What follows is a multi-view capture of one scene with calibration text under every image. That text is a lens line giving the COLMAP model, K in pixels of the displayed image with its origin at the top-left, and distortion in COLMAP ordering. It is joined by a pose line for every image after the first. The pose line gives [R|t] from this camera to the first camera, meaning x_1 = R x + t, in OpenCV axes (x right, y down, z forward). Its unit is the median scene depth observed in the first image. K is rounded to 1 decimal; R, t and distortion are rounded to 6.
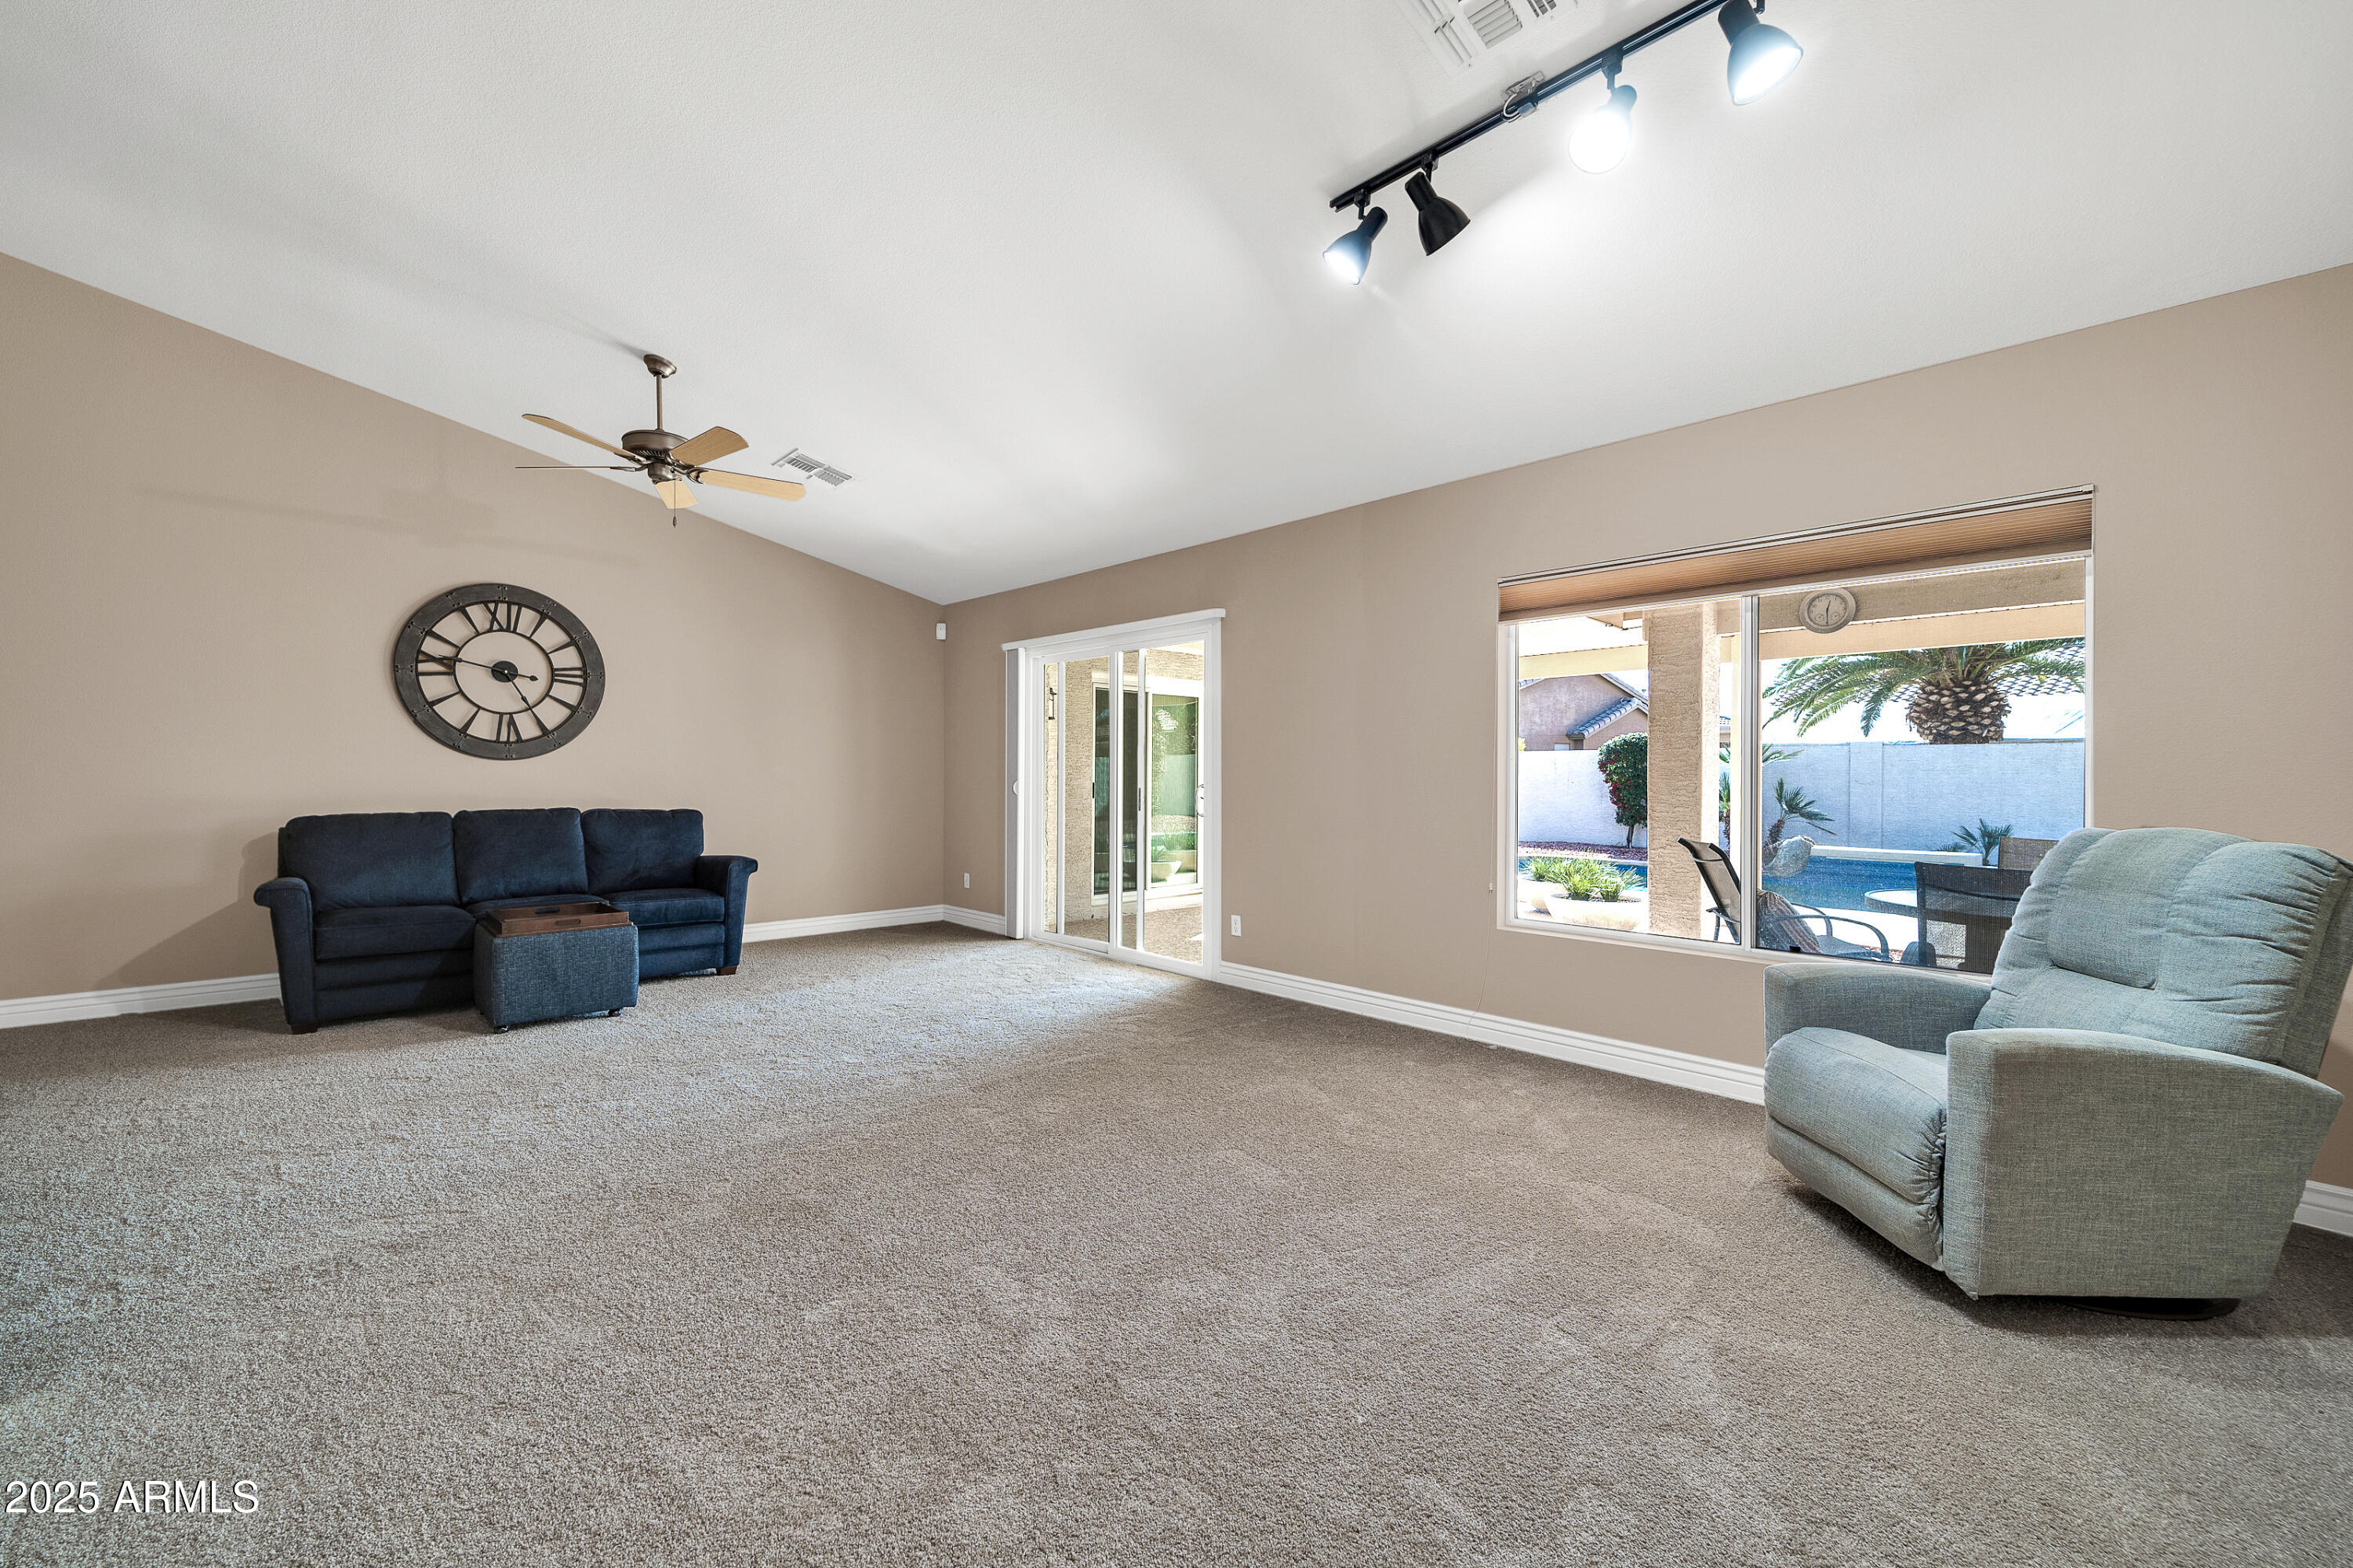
lens RADIAL K [[1049.9, 0, 1178.2], [0, 1049.9, 784.9], [0, 0, 1]] dist [0.015548, 0.000366]
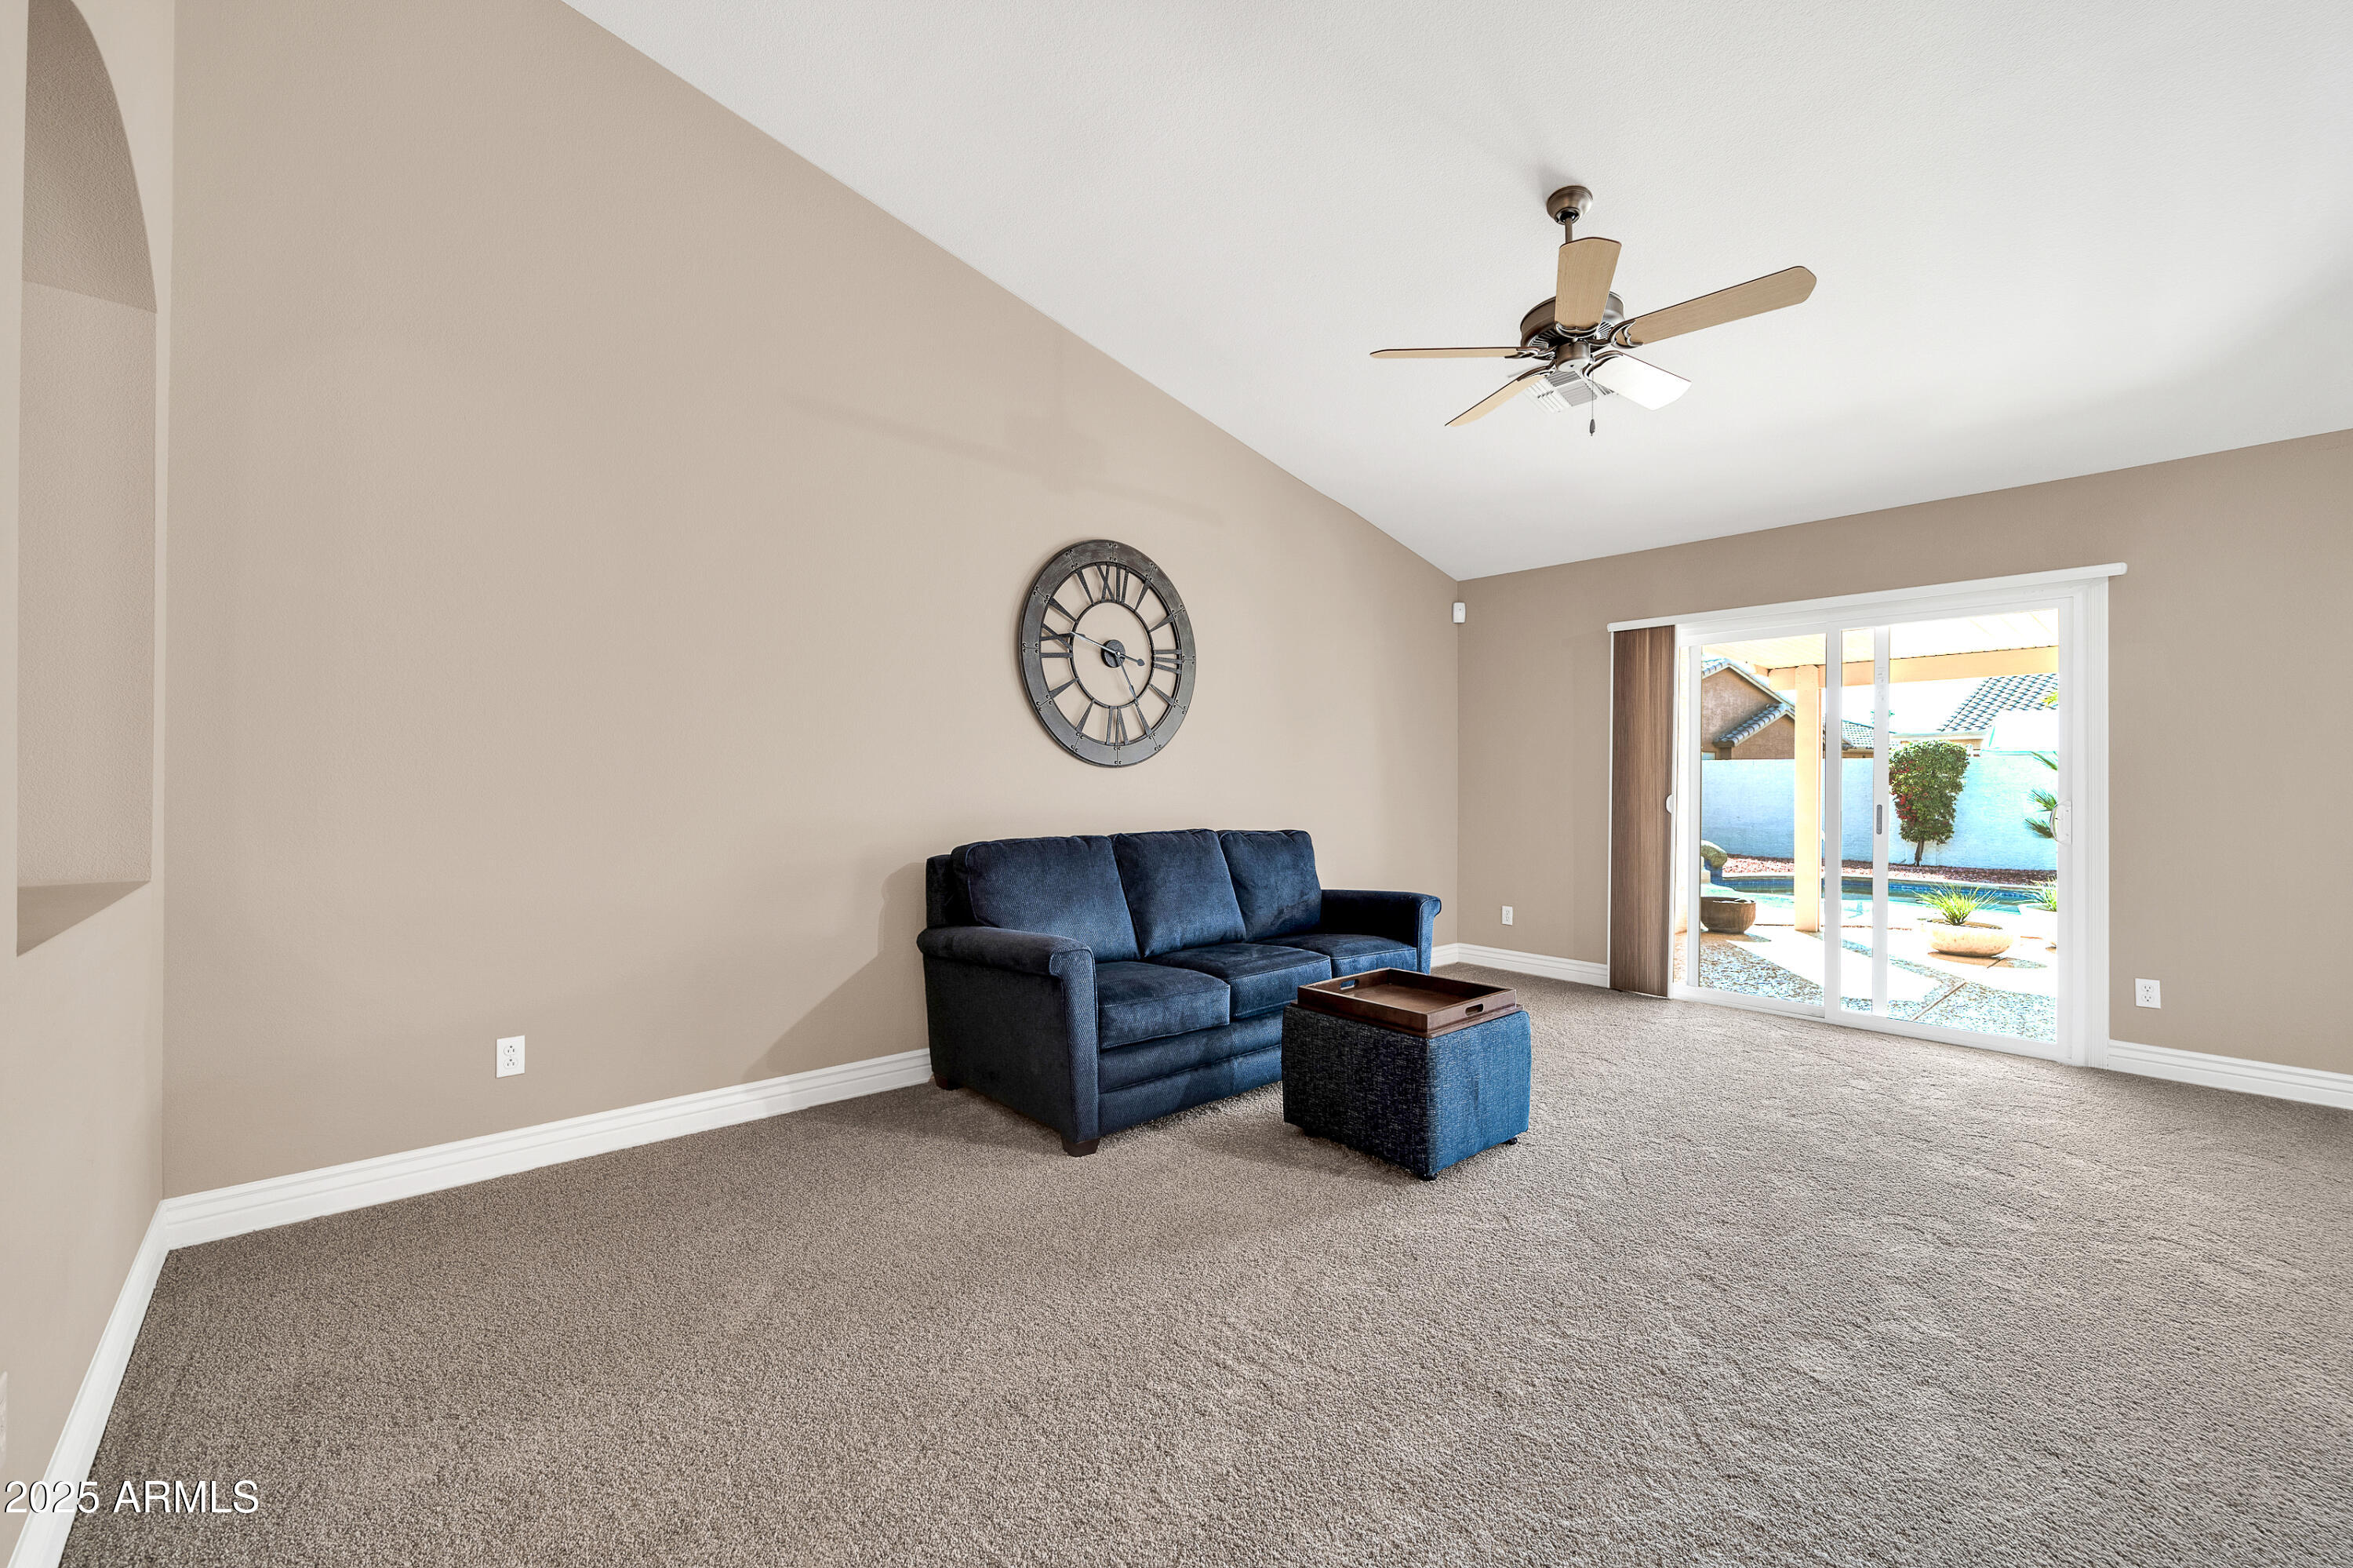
lens RADIAL K [[1049.9, 0, 1179.2], [0, 1049.9, 778.4], [0, 0, 1]] dist [0.015548, 0.000366]
pose [[0.999991, 0.003292, -0.002728, -0.590872], [-0.003326, 0.999912, -0.012813, -0.005584], [0.002686, 0.012822, 0.999914, 0.229903]]
